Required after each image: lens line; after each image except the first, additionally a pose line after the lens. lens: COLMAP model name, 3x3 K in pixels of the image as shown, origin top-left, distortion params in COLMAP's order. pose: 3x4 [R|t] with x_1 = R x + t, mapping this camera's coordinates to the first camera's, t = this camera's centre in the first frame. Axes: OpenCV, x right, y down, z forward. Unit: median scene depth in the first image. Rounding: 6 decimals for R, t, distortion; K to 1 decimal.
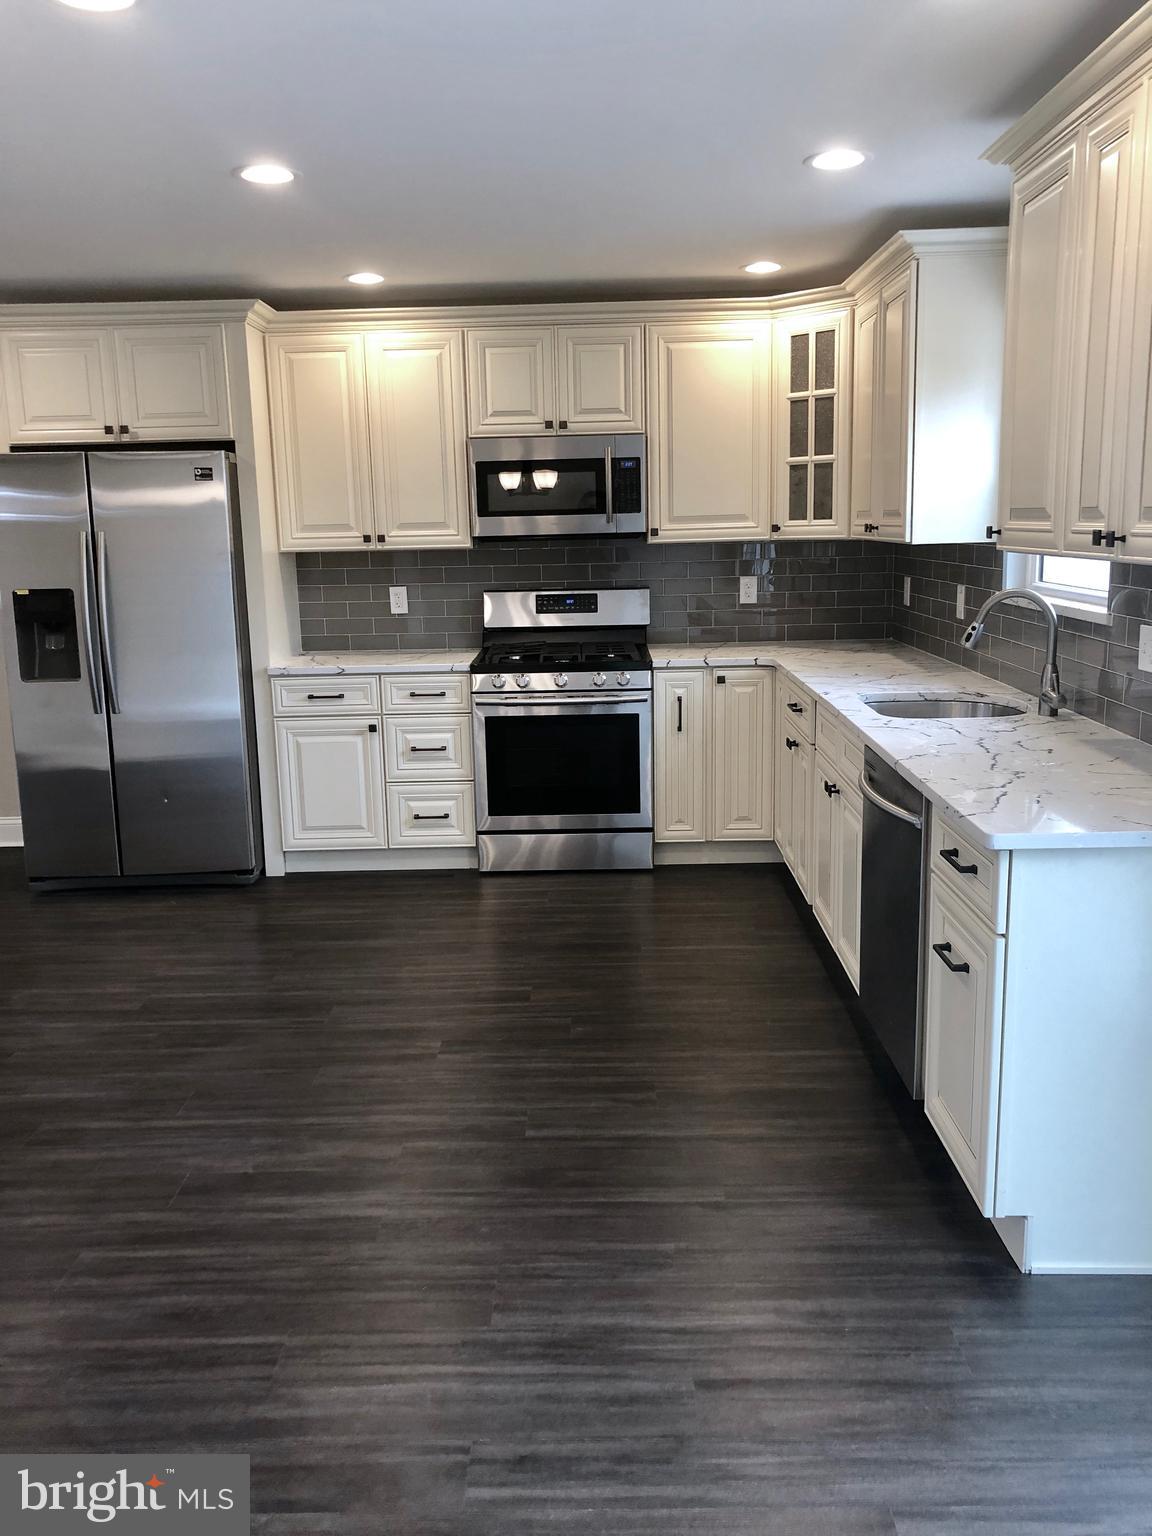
lens RADIAL K [[1260.9, 0, 576.0], [0, 1260.9, 768.0], [0, 0, 1]] dist [0.029538, -0.007131]
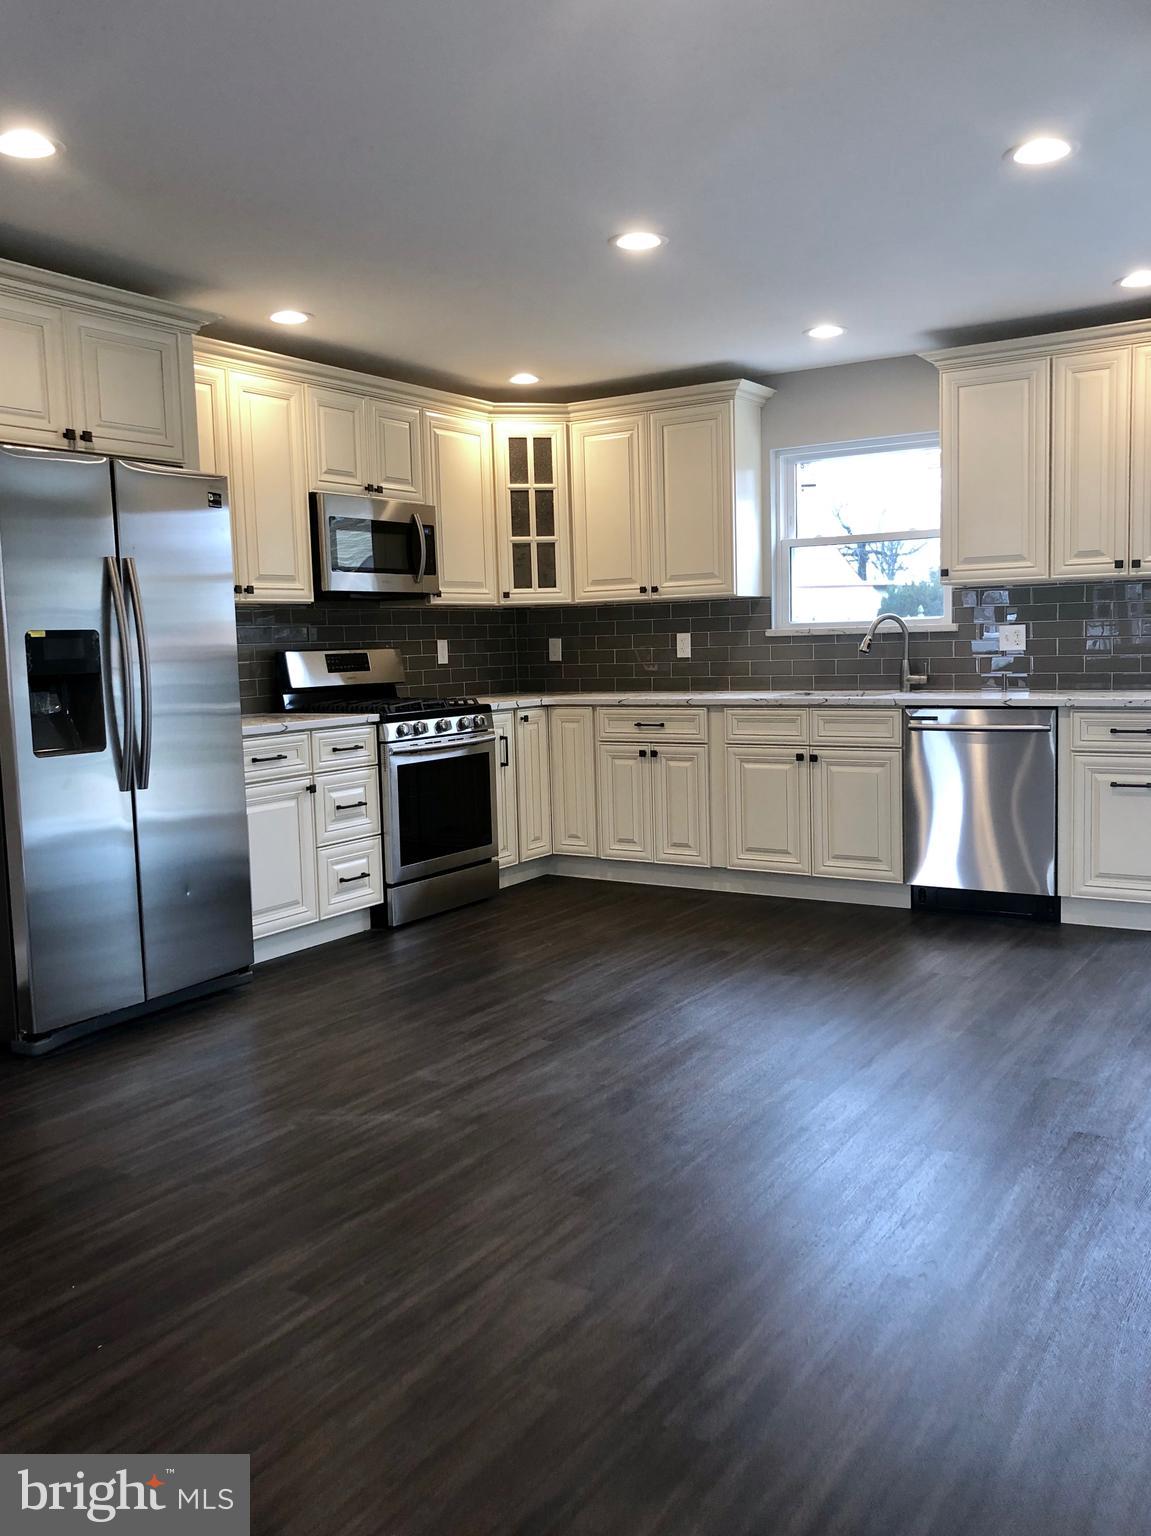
lens RADIAL K [[1316.5, 0, 575.5], [0, 1316.5, 768.0], [0, 0, 1]] dist [0.047170, -0.000827]
pose [[0.515648, -0.073359, 0.853655, -0.889041], [0.179128, 0.983541, -0.023681, 0.011253], [-0.837867, 0.165125, 0.520301, 0.333452]]
